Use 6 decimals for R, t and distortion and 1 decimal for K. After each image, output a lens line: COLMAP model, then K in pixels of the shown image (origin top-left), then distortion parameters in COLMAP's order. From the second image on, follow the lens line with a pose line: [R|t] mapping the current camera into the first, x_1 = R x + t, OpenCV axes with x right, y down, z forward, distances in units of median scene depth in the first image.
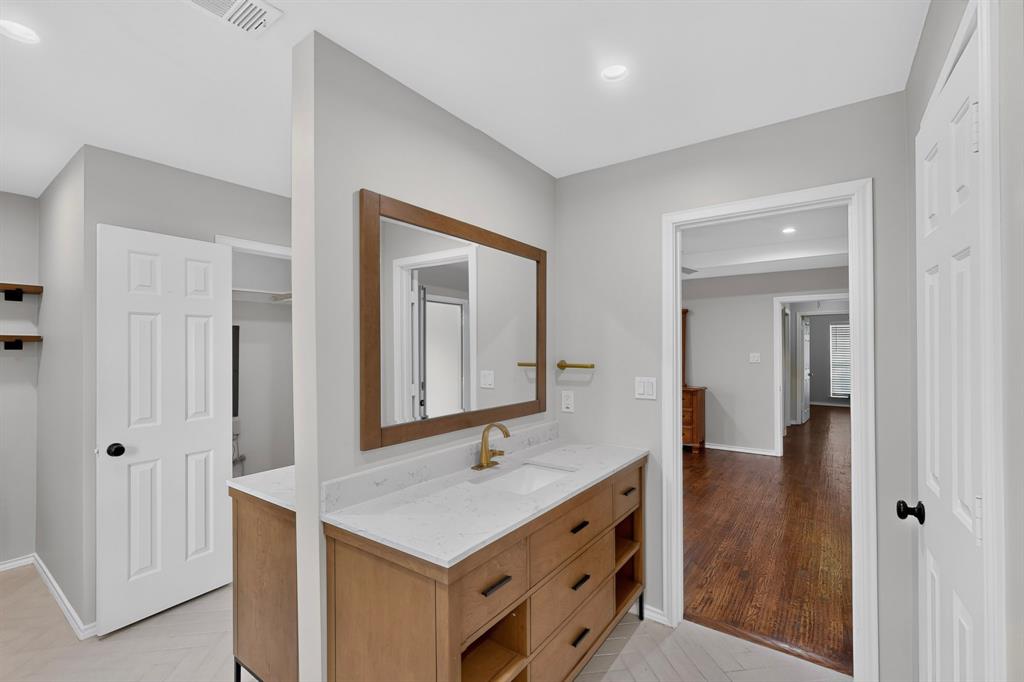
lens RADIAL K [[442.0, 0, 512.0], [0, 442.0, 341.0], [0, 0, 1]] dist [-0.003249, -0.000522]
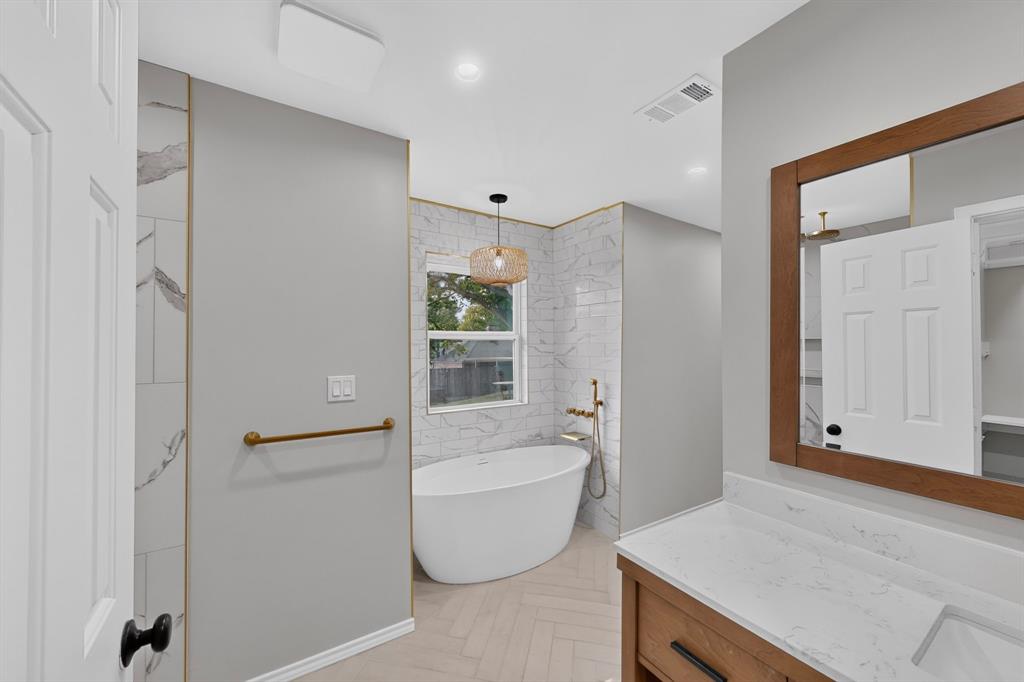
lens RADIAL K [[396.5, 0, 512.0], [0, 396.5, 341.0], [0, 0, 1]] dist [0.000846, 0.000043]
pose [[-0.357802, -0.000127, -0.933797, 0.585095], [0.014145, 0.999885, -0.005557, 0.003597], [0.933690, -0.015197, -0.357759, 0.780733]]
